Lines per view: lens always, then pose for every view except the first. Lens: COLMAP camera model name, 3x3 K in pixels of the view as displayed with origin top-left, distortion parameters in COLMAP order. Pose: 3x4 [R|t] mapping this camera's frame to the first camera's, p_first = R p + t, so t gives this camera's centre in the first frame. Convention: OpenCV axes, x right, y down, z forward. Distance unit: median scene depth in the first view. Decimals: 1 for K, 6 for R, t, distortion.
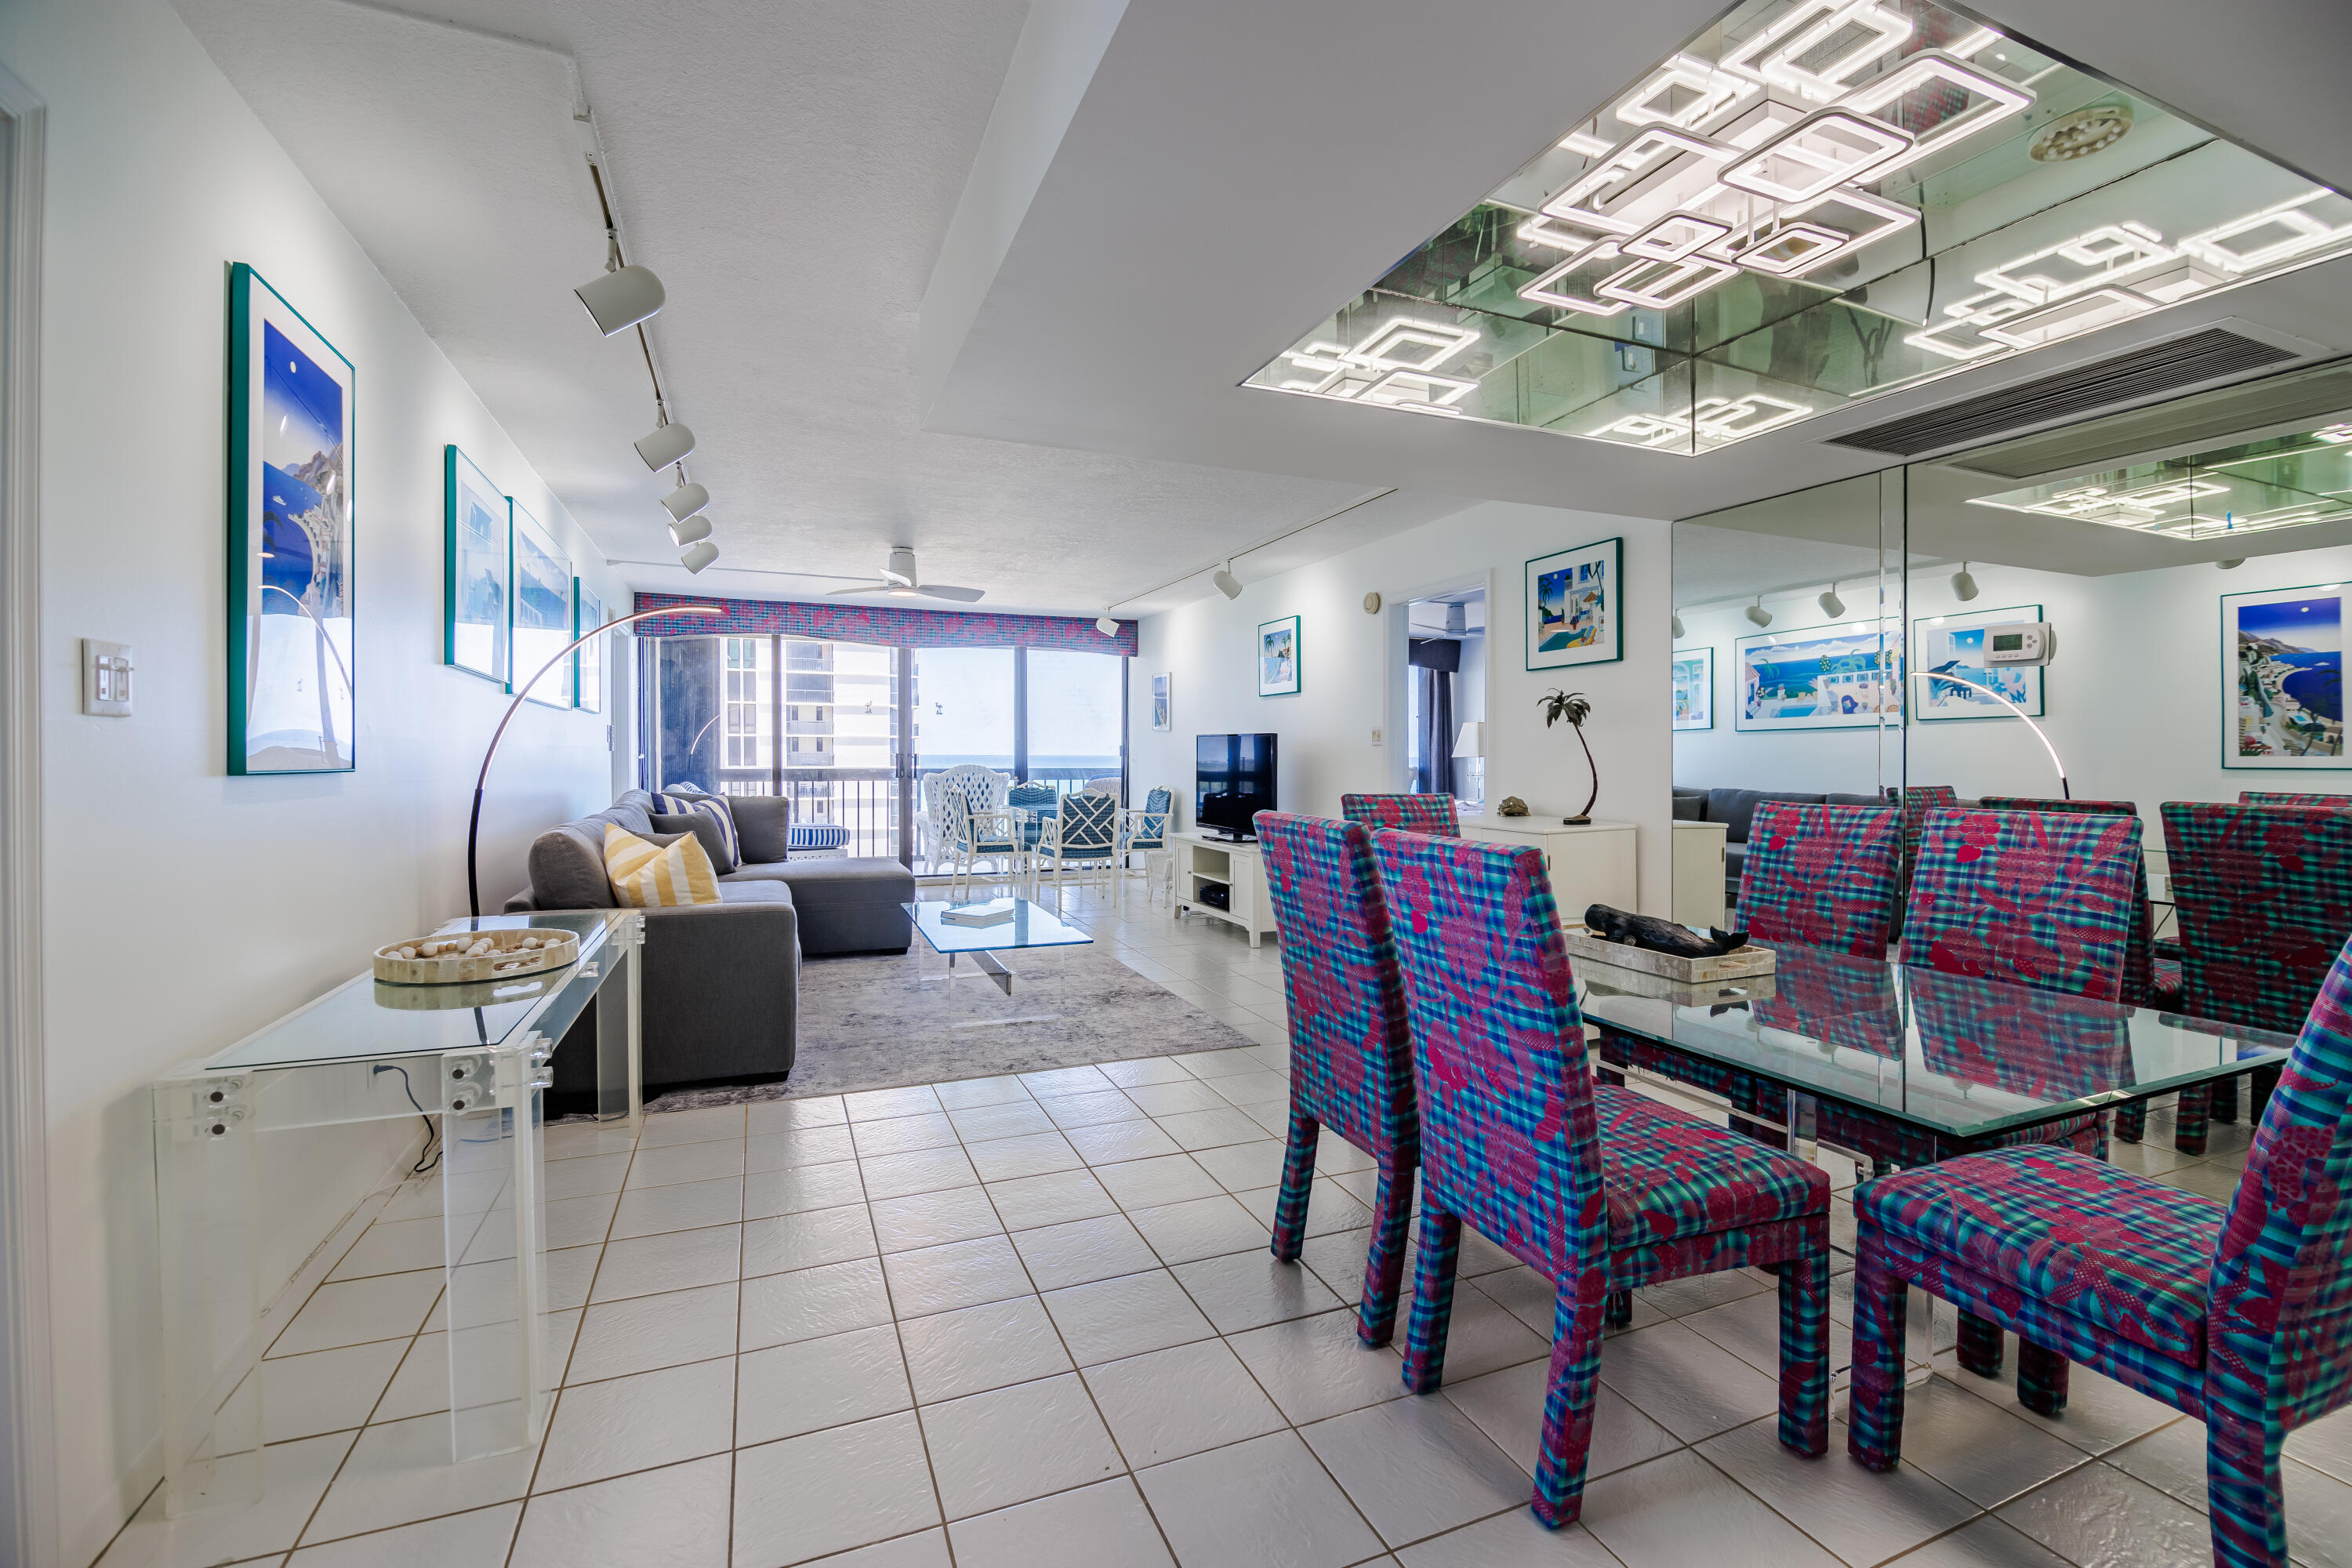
lens RADIAL K [[1003.1, 0, 1197.7], [0, 1003.1, 774.6], [0, 0, 1]] dist [-0.003207, -0.003917]
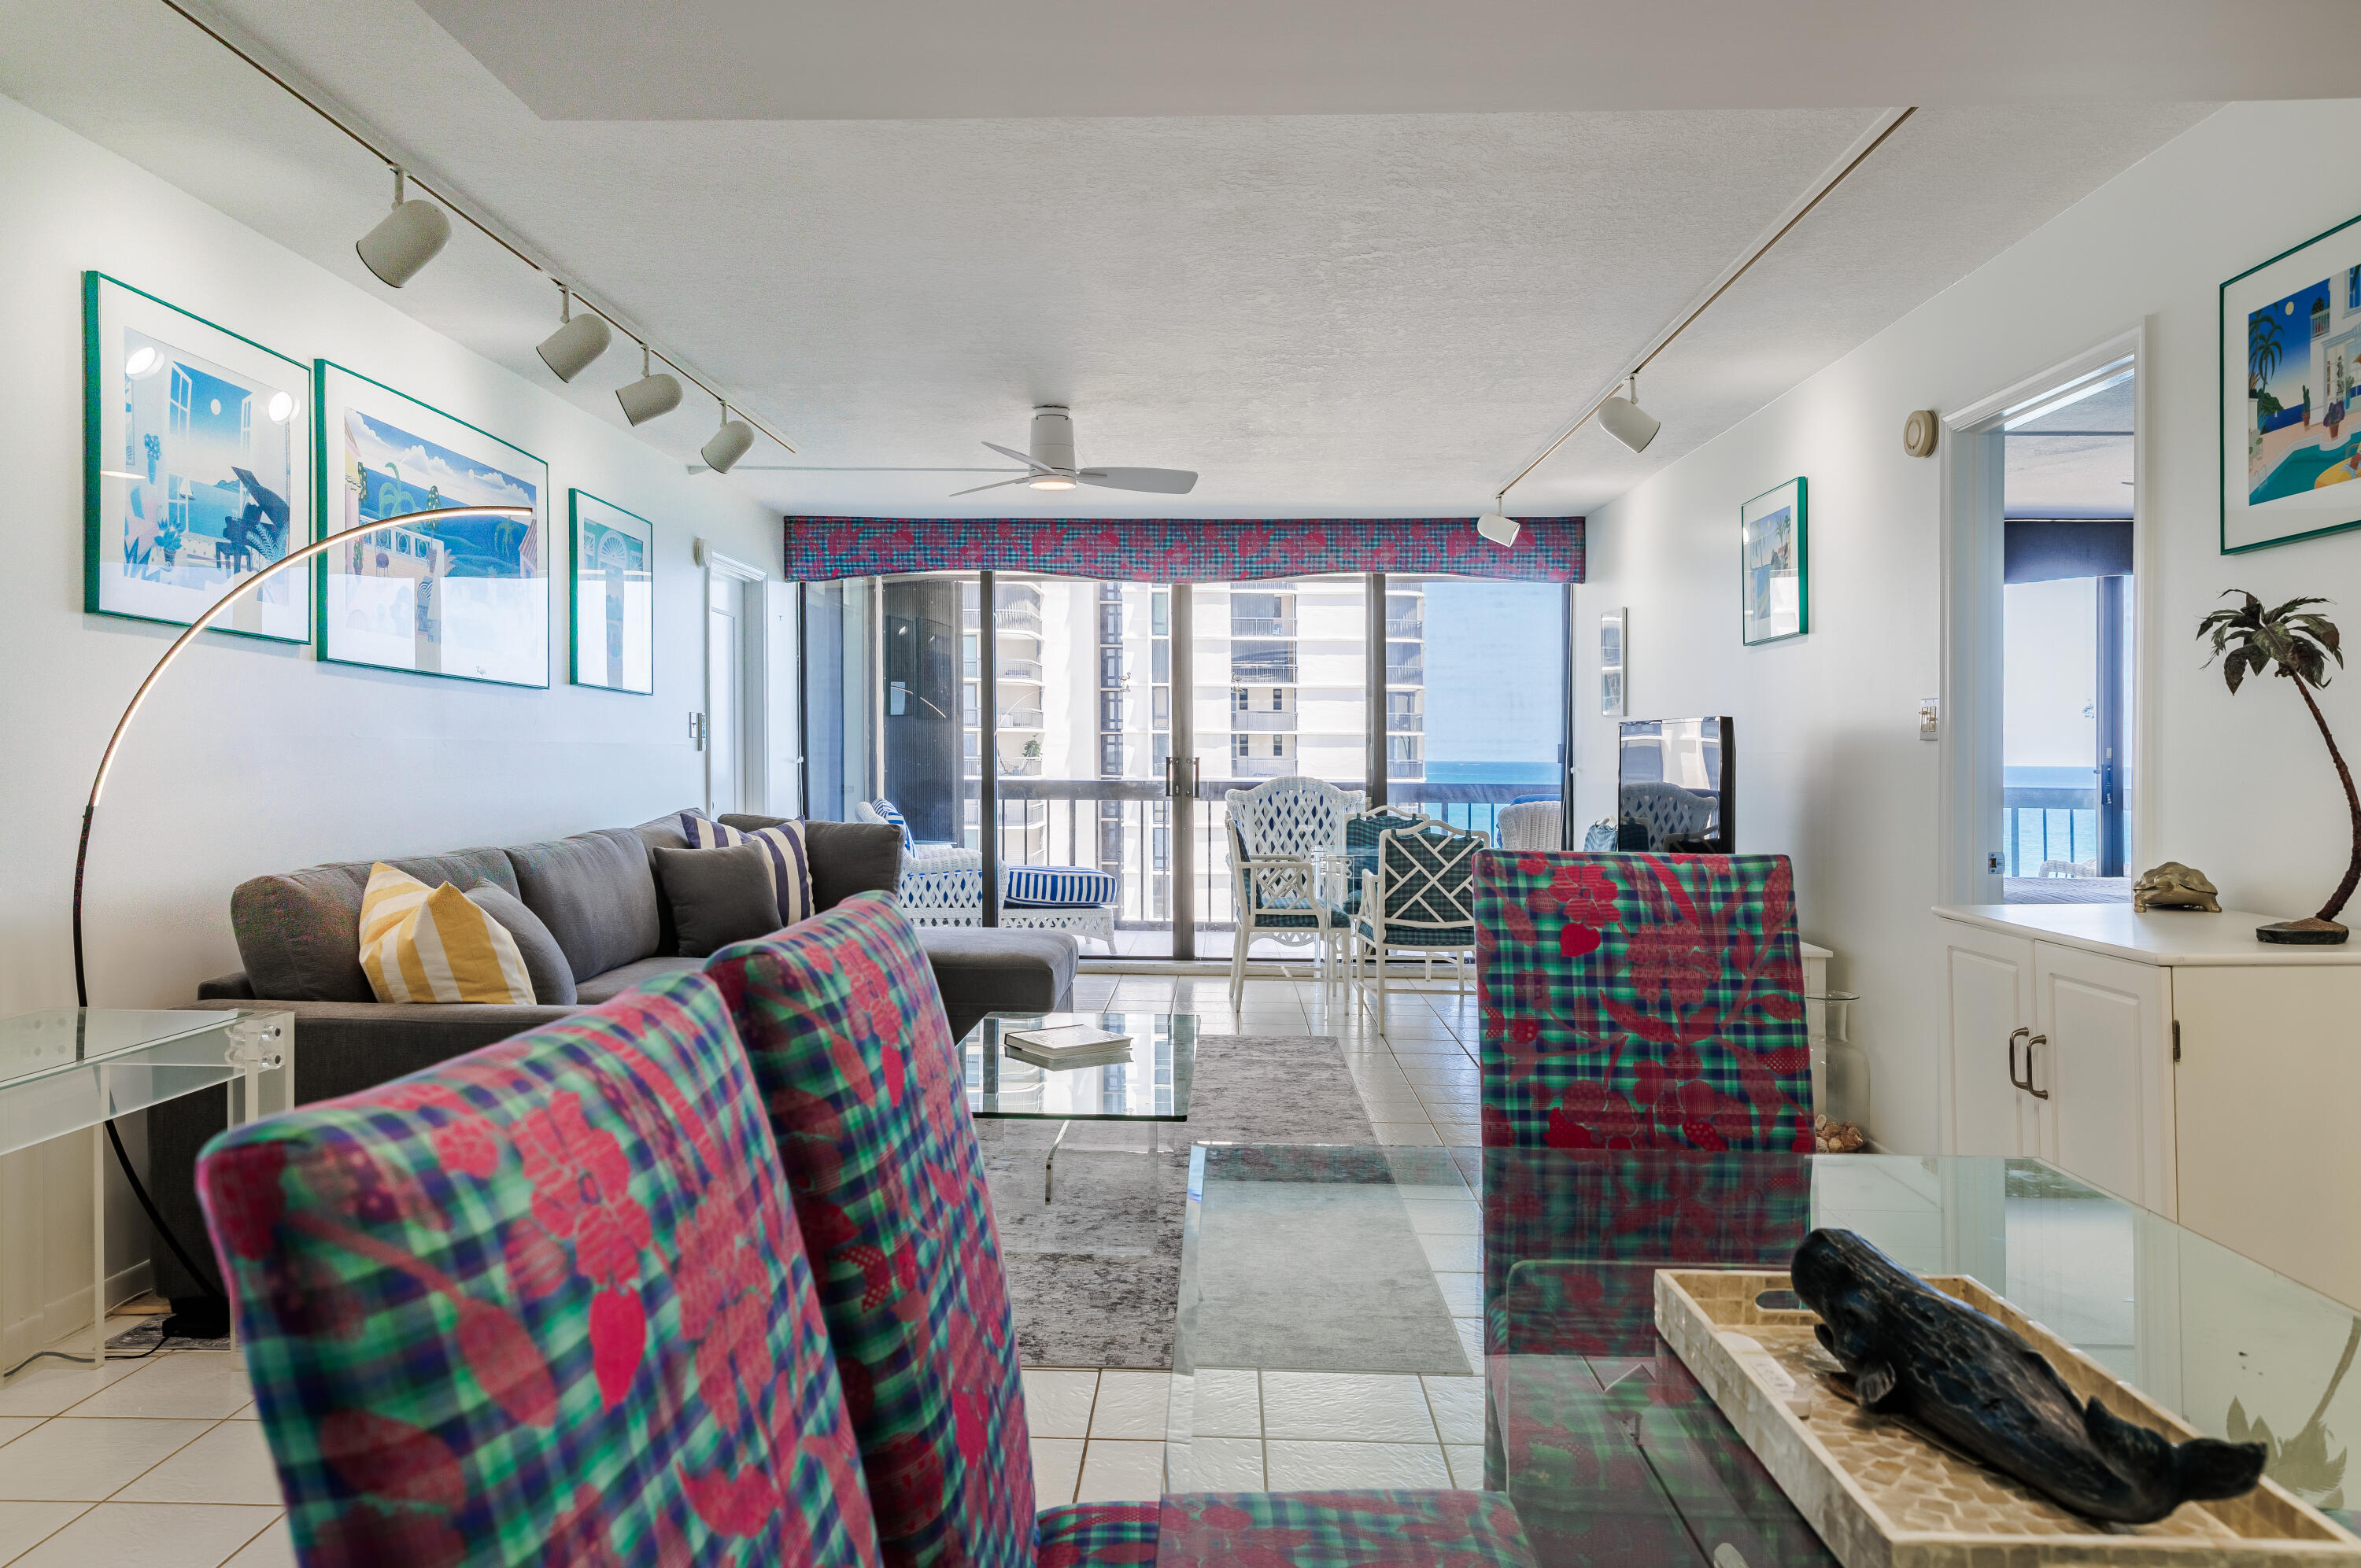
lens RADIAL K [[1580.4, 0, 1180.5], [0, 1580.4, 784.0], [0, 0, 1]] dist [0.007891, 0.003955]
pose [[0.906592, 0.010758, -0.421871, 0.414813], [-0.013271, 0.999907, -0.003021, -0.005687], [0.421799, 0.008338, 0.906651, 0.458260]]
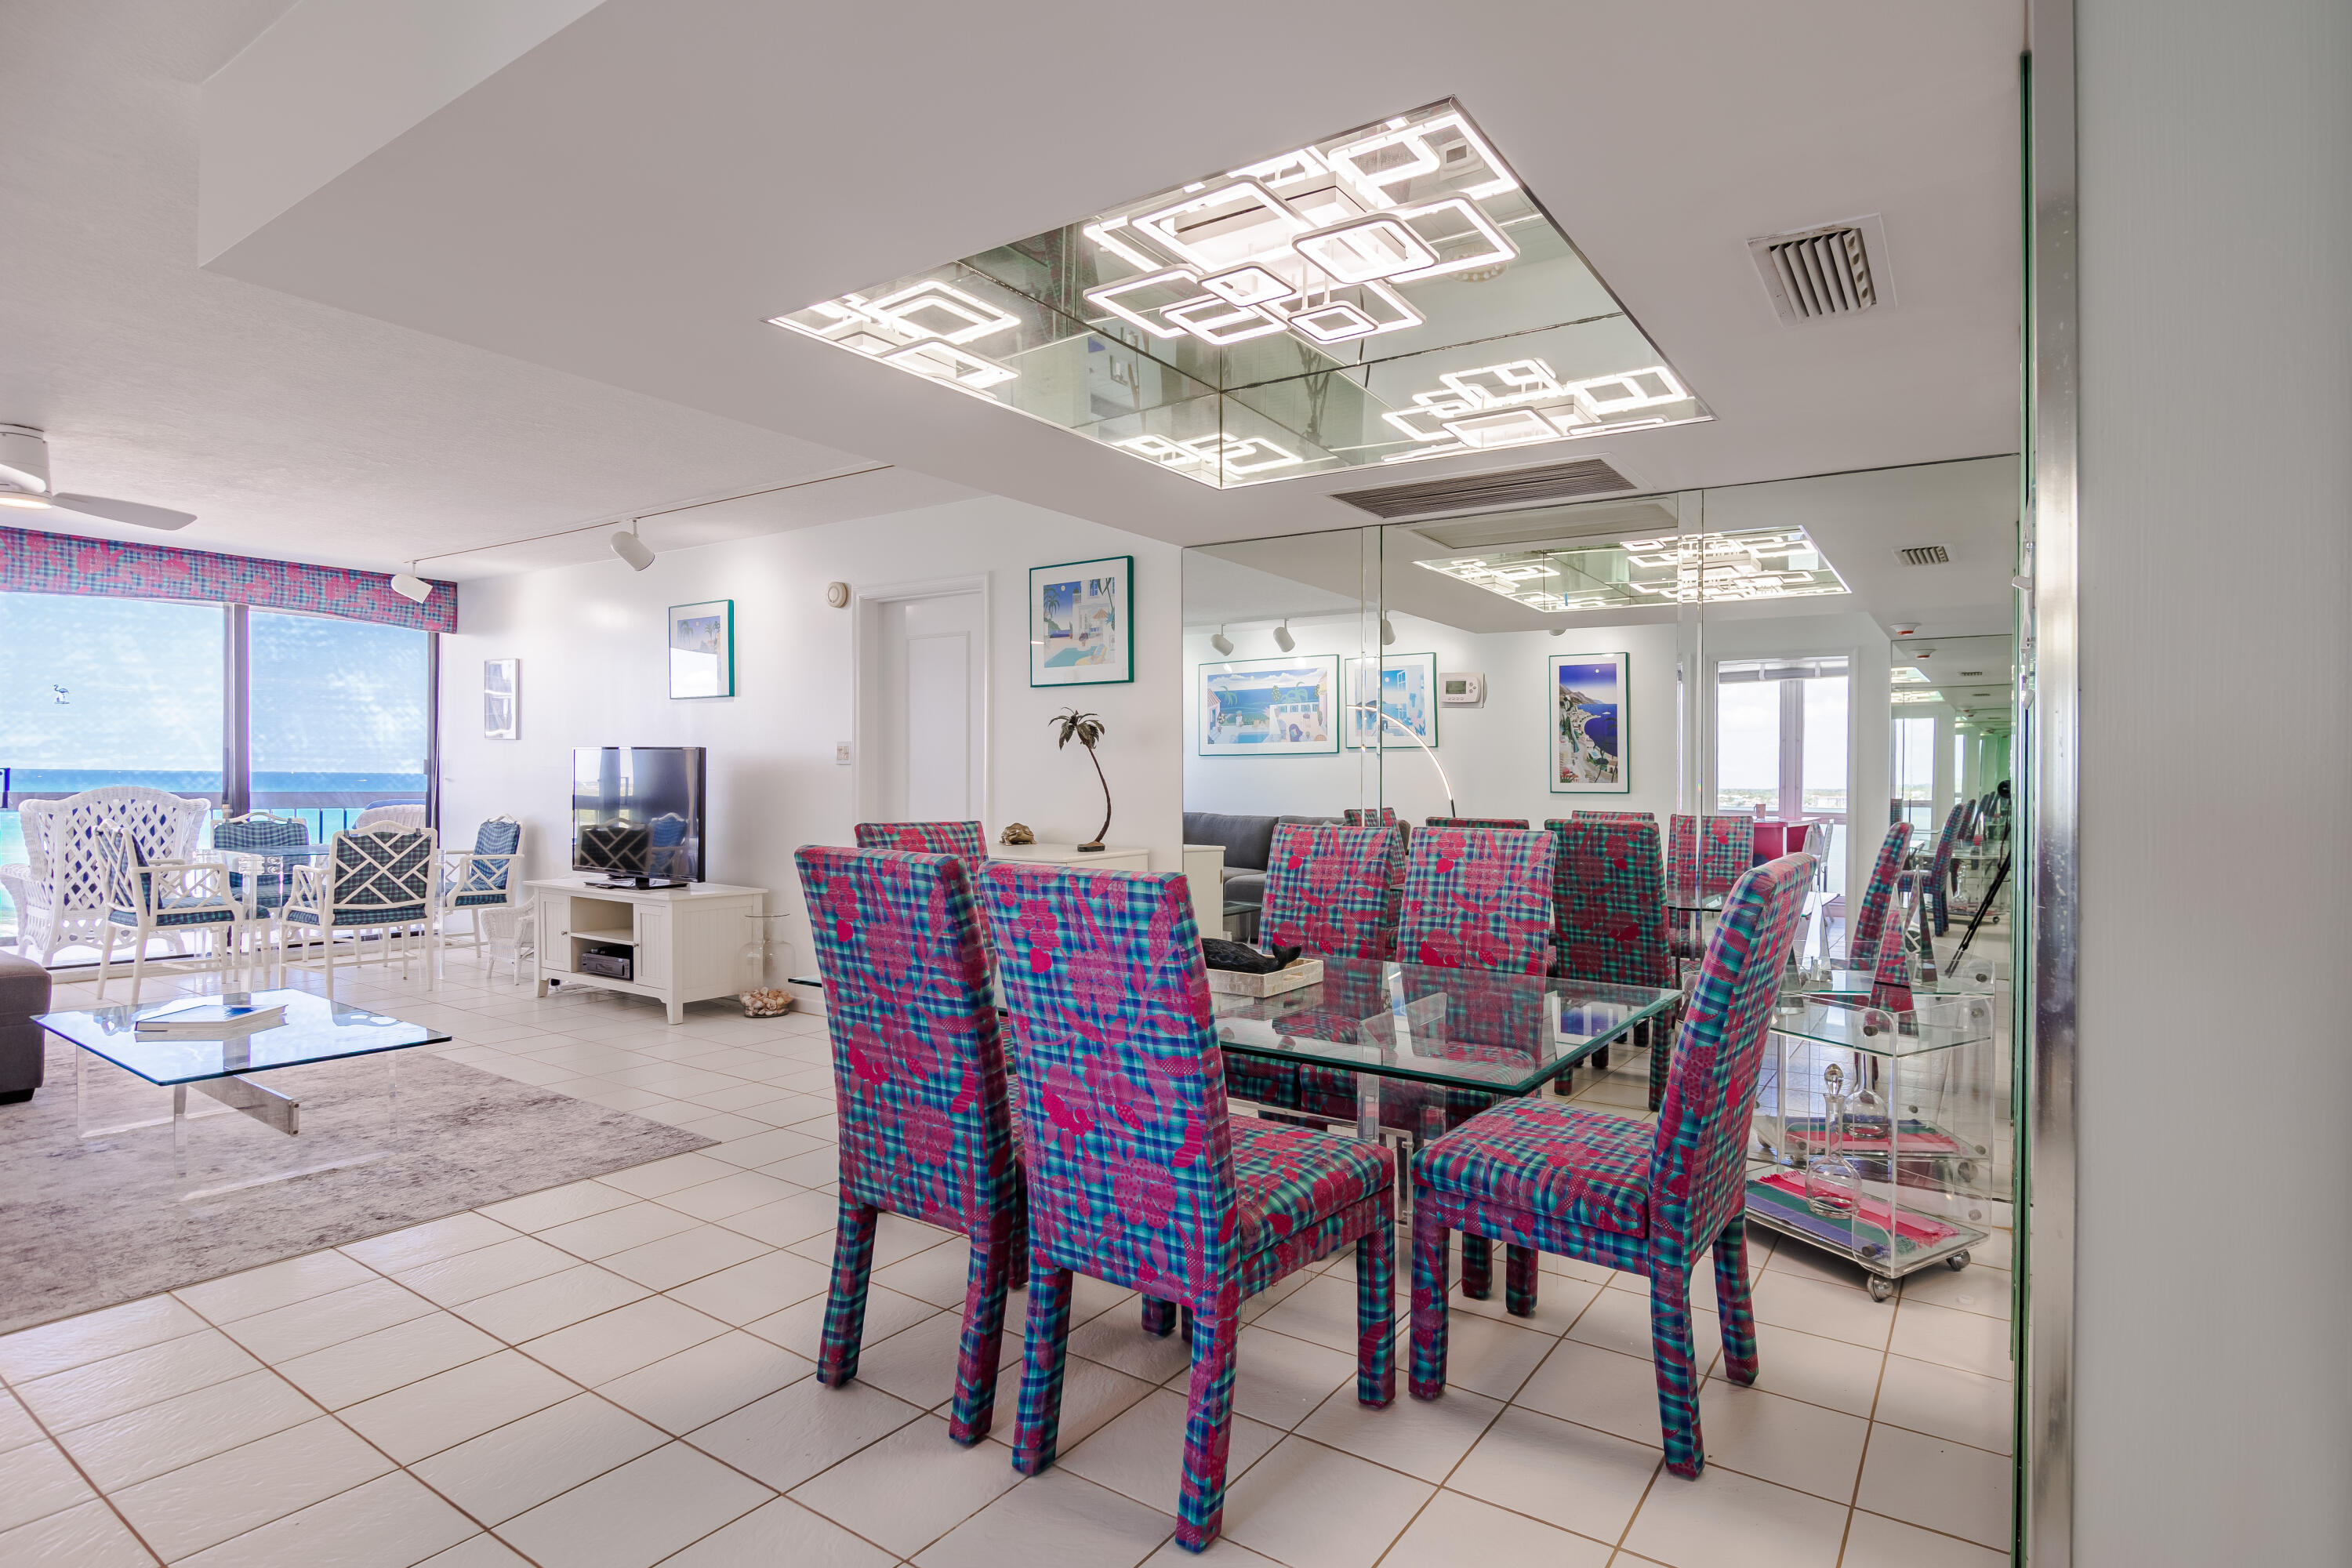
lens RADIAL K [[1132.8, 0, 1312.2], [0, 1132.8, 791.3], [0, 0, 1]] dist [0.002555, -0.007125]
pose [[0.813701, 0.000346, 0.581284, -0.129697], [0.003311, 0.999981, -0.005230, -0.001778], [-0.581275, 0.006181, 0.813684, 0.001627]]
